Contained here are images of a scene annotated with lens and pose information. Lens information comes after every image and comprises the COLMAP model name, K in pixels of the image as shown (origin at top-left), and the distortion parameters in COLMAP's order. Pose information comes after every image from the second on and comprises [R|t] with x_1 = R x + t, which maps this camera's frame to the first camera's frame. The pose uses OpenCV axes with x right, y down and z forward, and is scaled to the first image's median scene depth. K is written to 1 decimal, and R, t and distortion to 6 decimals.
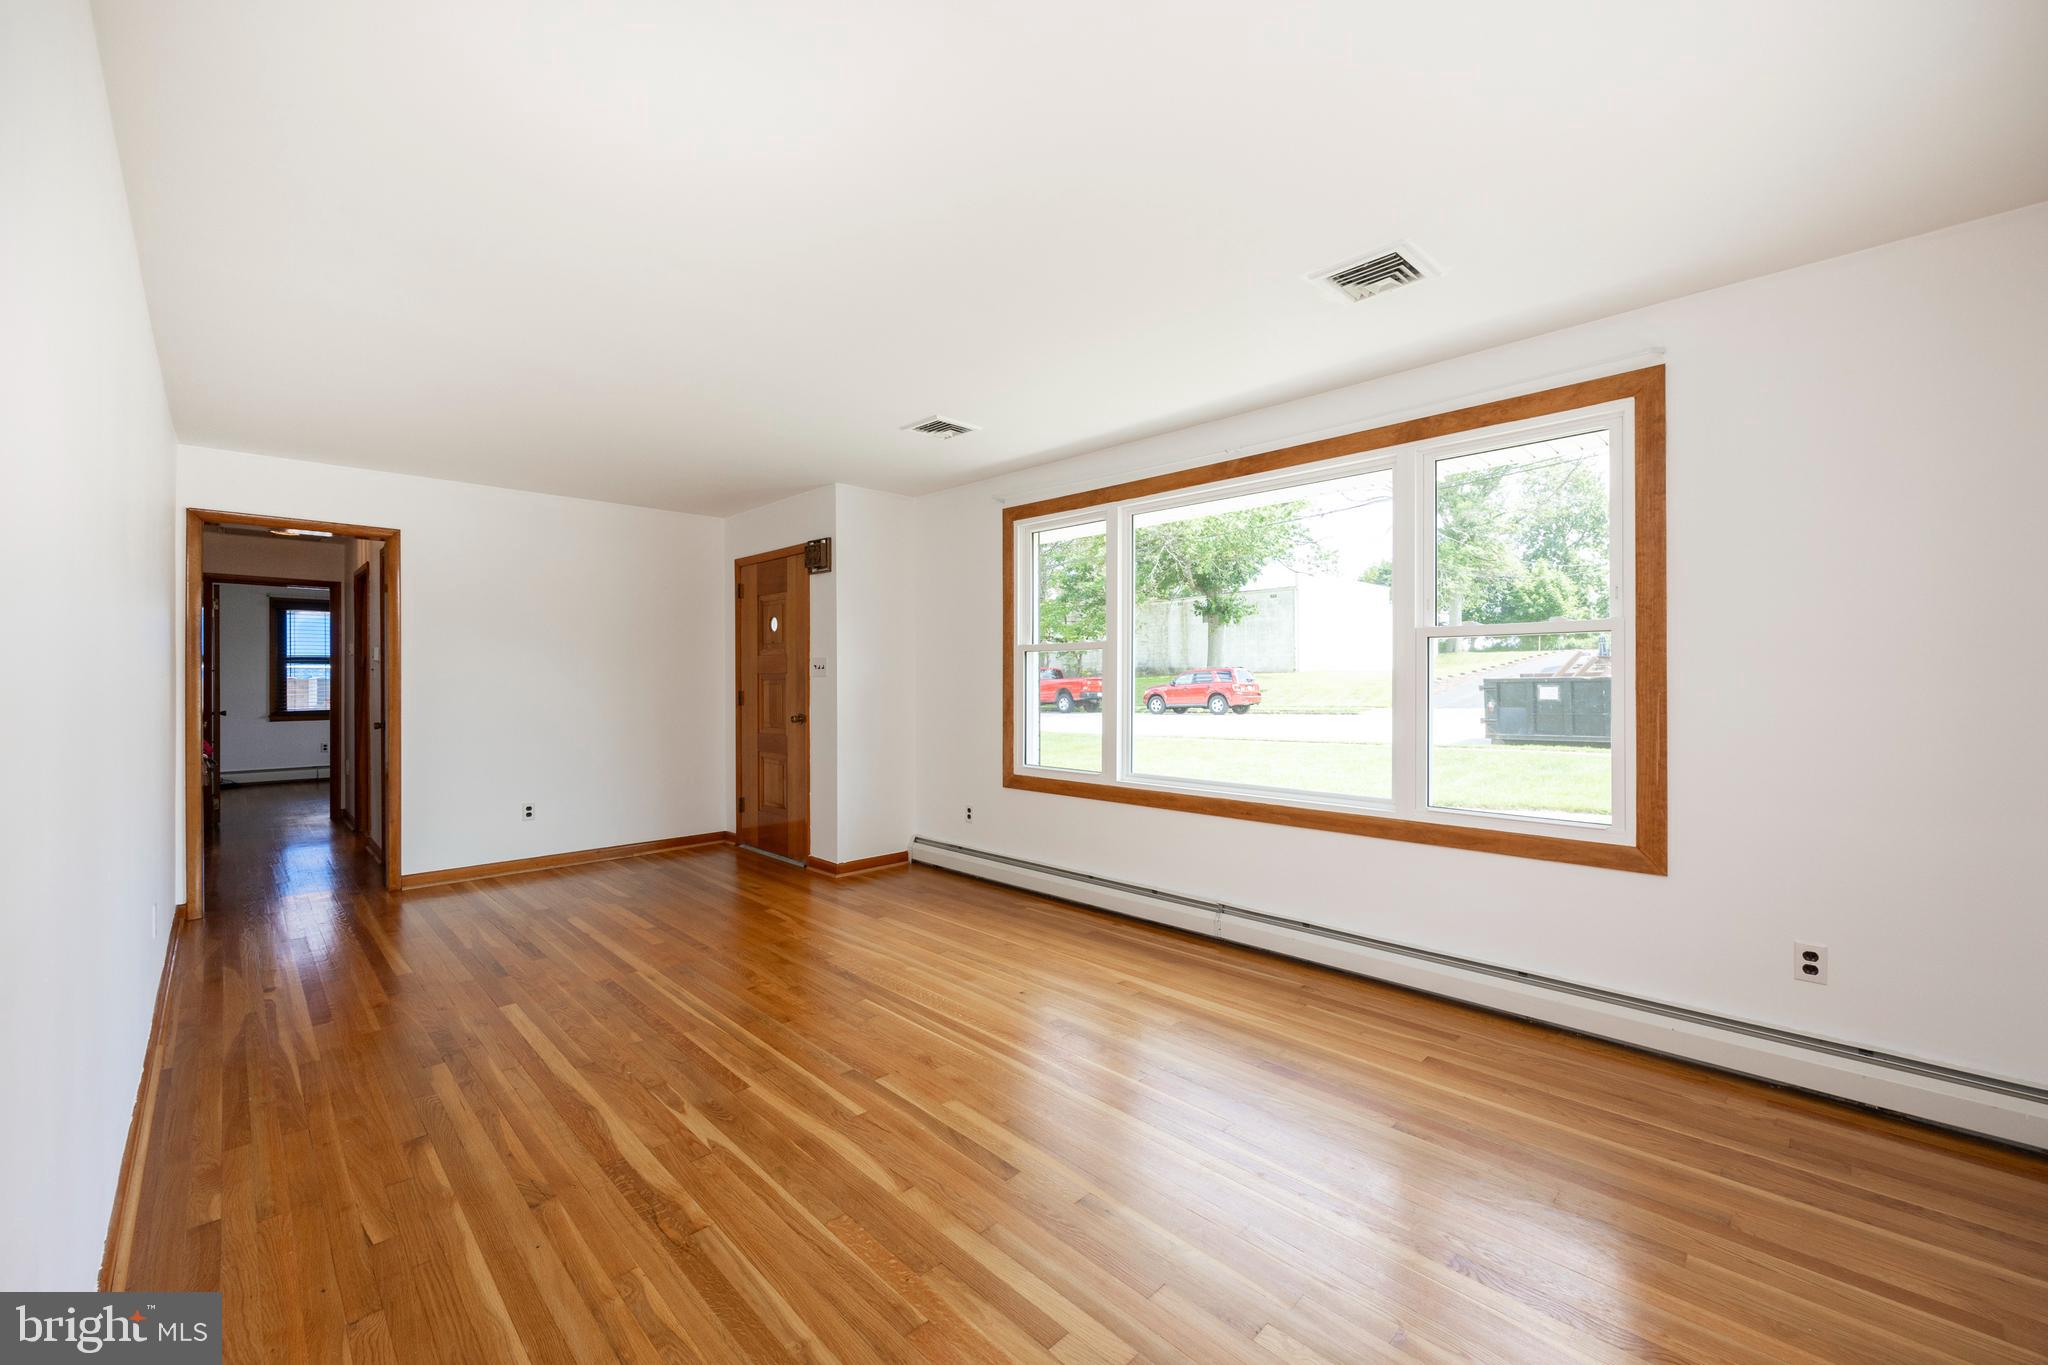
lens RADIAL K [[815.4, 0, 1020.1], [0, 815.4, 683.7], [0, 0, 1]] dist [0.001520, 0.000193]
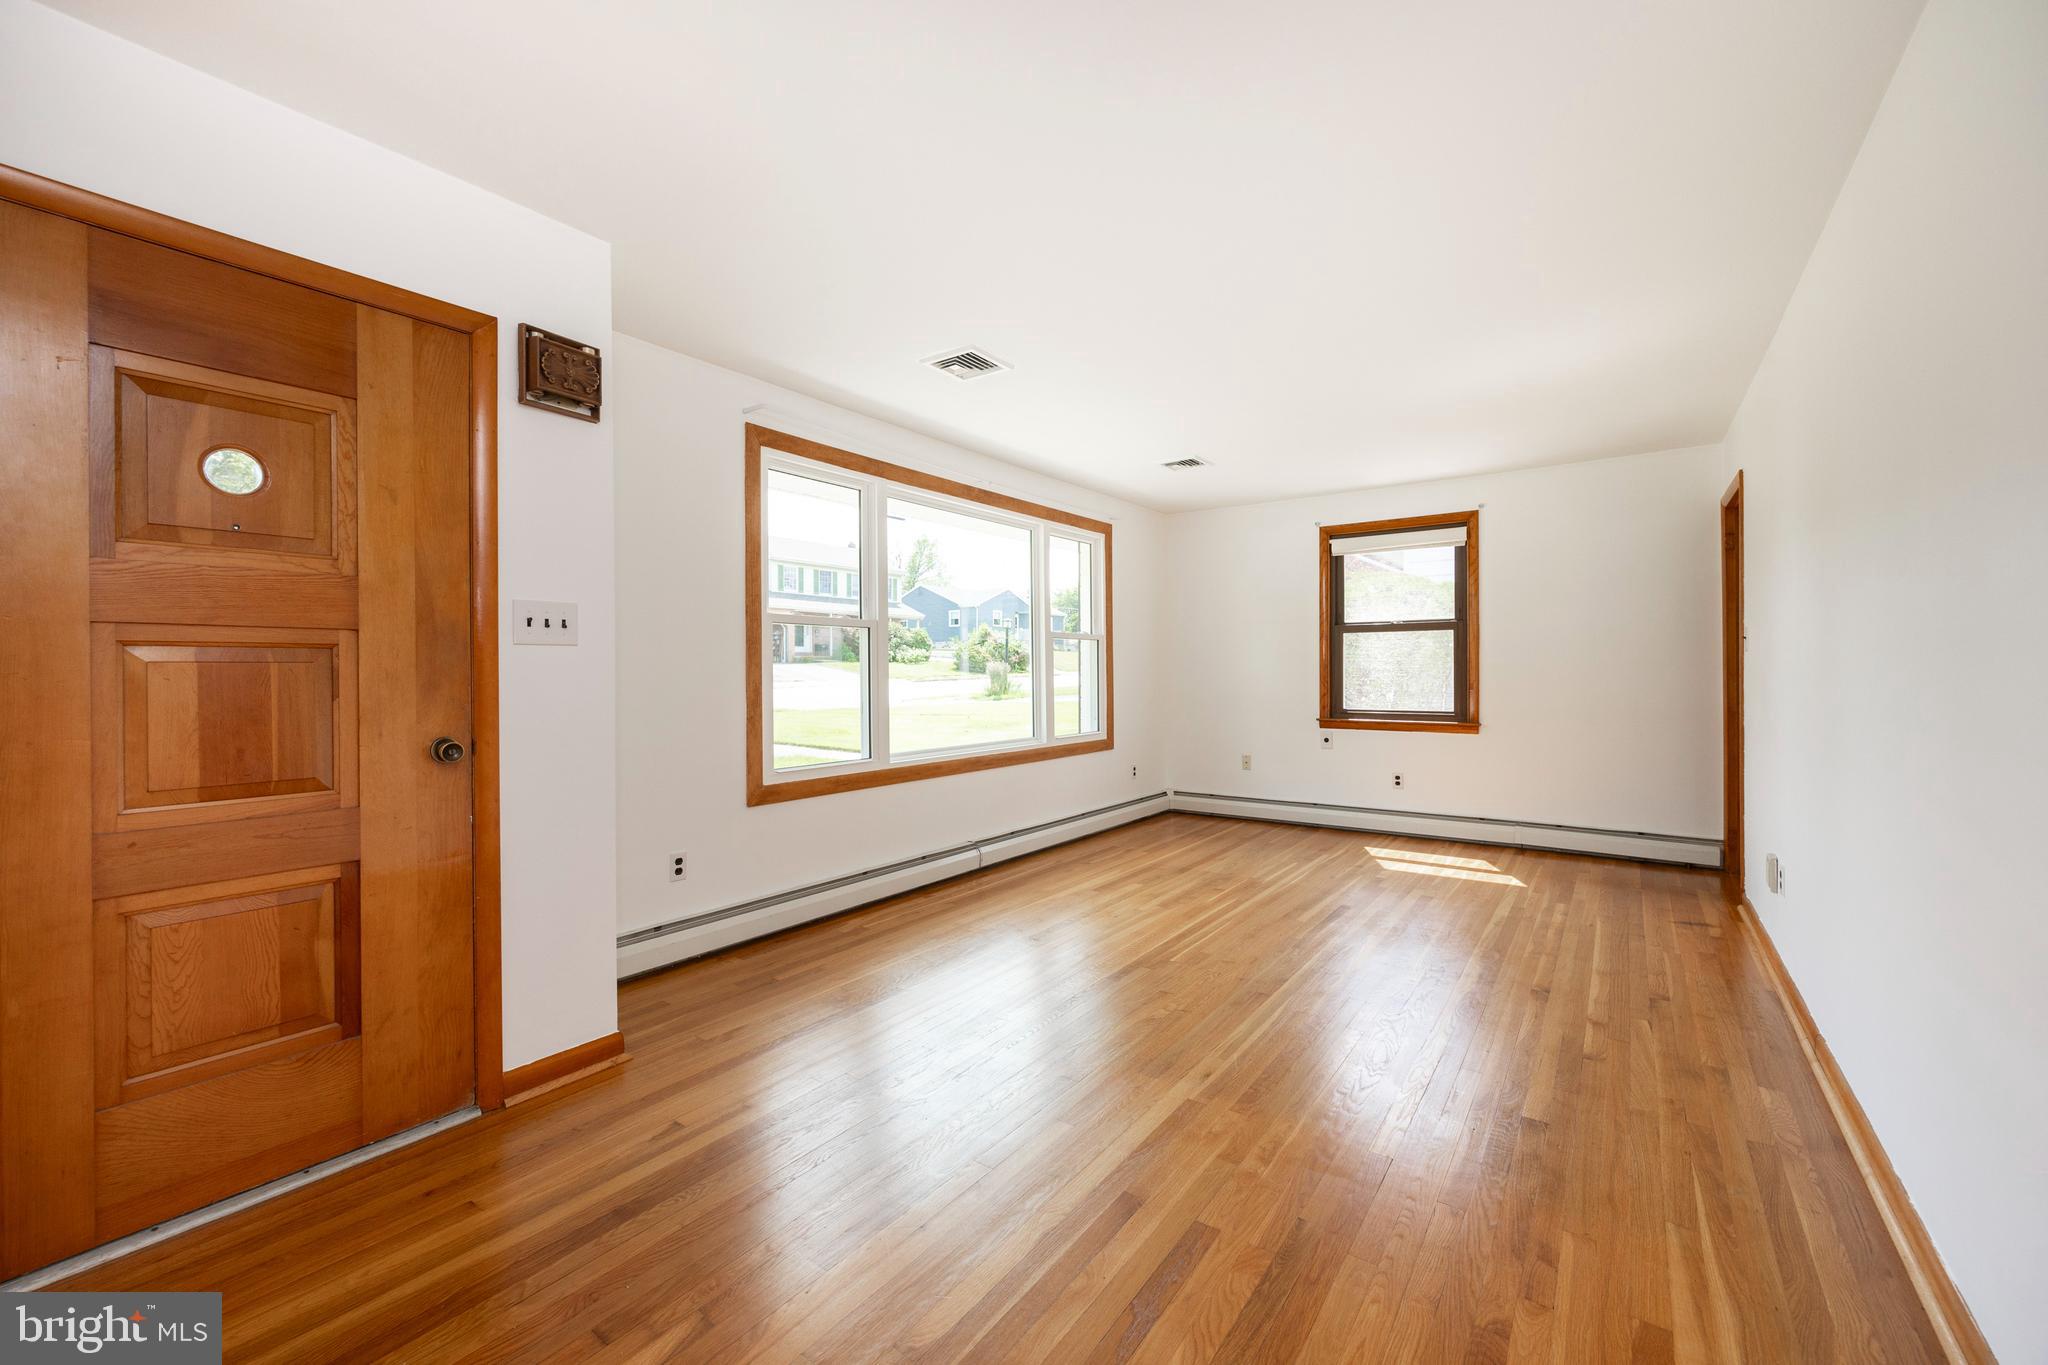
lens RADIAL K [[815.4, 0, 1019.0], [0, 815.4, 680.5], [0, 0, 1]] dist [0.001520, 0.000193]
pose [[-0.152338, -0.006613, 0.988306, -0.864119], [0.011382, 0.999900, 0.008445, 0.012658], [-0.988263, 0.012535, -0.152248, 0.976537]]
